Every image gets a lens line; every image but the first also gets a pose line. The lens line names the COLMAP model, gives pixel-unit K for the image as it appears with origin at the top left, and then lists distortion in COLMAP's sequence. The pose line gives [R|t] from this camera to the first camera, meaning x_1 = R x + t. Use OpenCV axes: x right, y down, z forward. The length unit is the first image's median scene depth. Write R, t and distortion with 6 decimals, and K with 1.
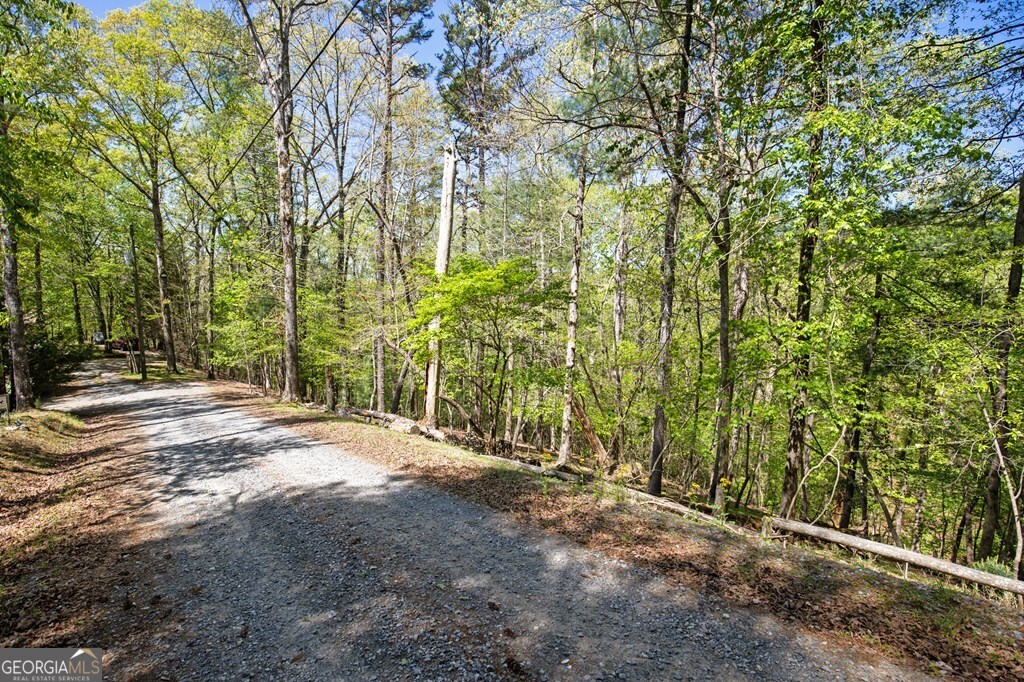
lens RADIAL K [[473.8, 0, 505.8], [0, 473.8, 350.4], [0, 0, 1]] dist [-0.041473, 0.006782]
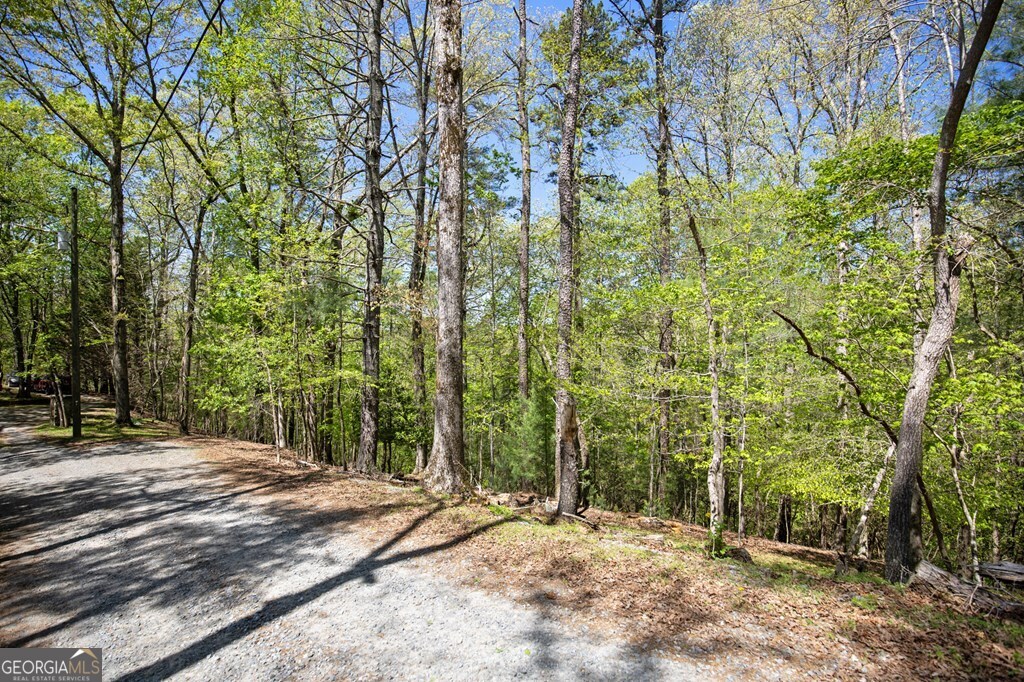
lens RADIAL K [[473.8, 0, 508.2], [0, 473.8, 345.8], [0, 0, 1]] dist [-0.041473, 0.006782]
pose [[0.996552, -0.005320, 0.082800, -0.305068], [0.014183, 0.994176, -0.106831, 0.018334], [-0.081749, 0.107637, 0.990824, 0.396044]]
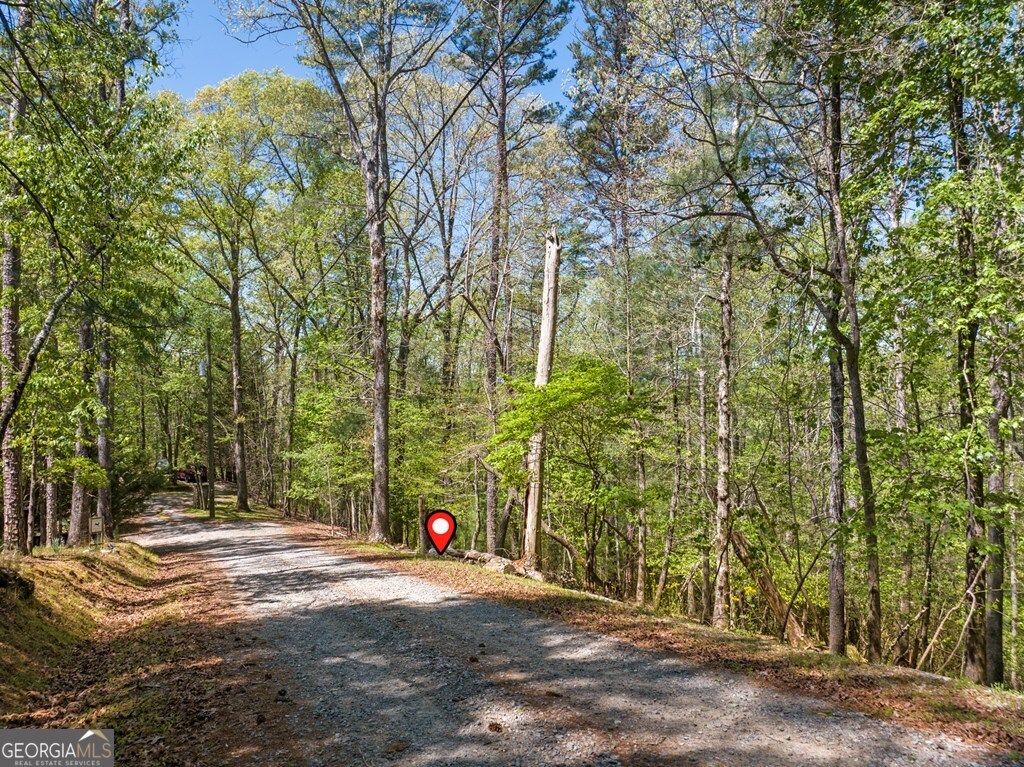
lens RADIAL K [[727.5, 0, 507.9], [0, 727.5, 379.6], [0, 0, 1]] dist [-0.027419, 0.009141]
pose [[0.963687, -0.035532, -0.264661, 0.058691], [-0.003527, 0.989328, -0.145665, 0.008830], [0.267012, 0.141309, 0.953277, -0.098639]]
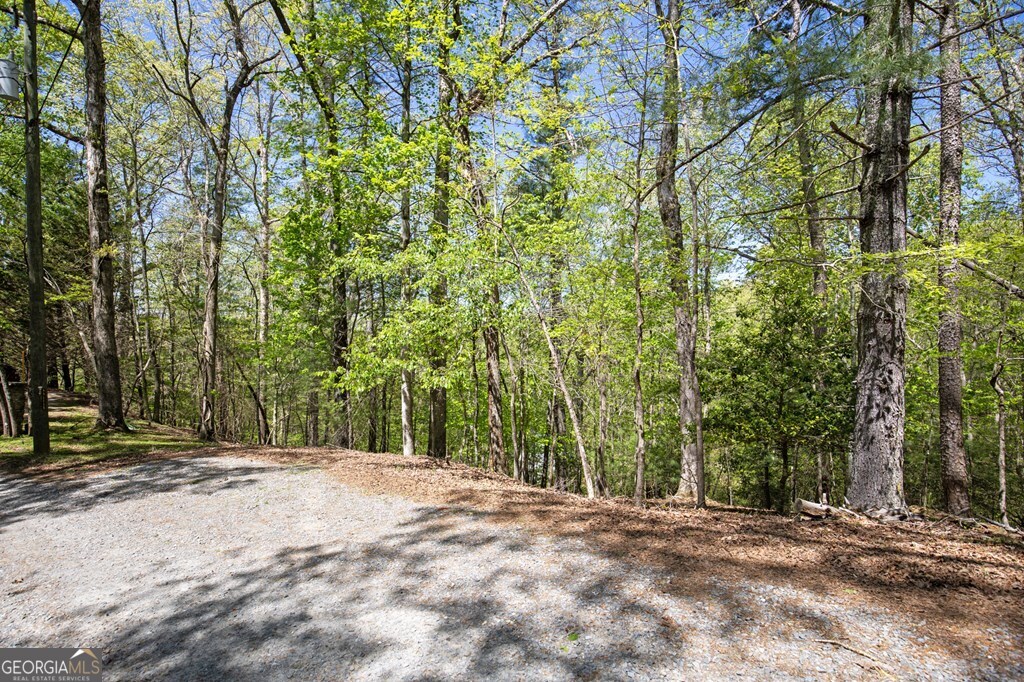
lens RADIAL K [[473.8, 0, 512.4], [0, 473.8, 347.4], [0, 0, 1]] dist [-0.041473, 0.006782]
pose [[0.984065, -0.022315, 0.176403, -0.587476], [0.038780, 0.995146, -0.090449, 0.033847], [-0.173528, 0.095848, 0.980154, 0.713374]]
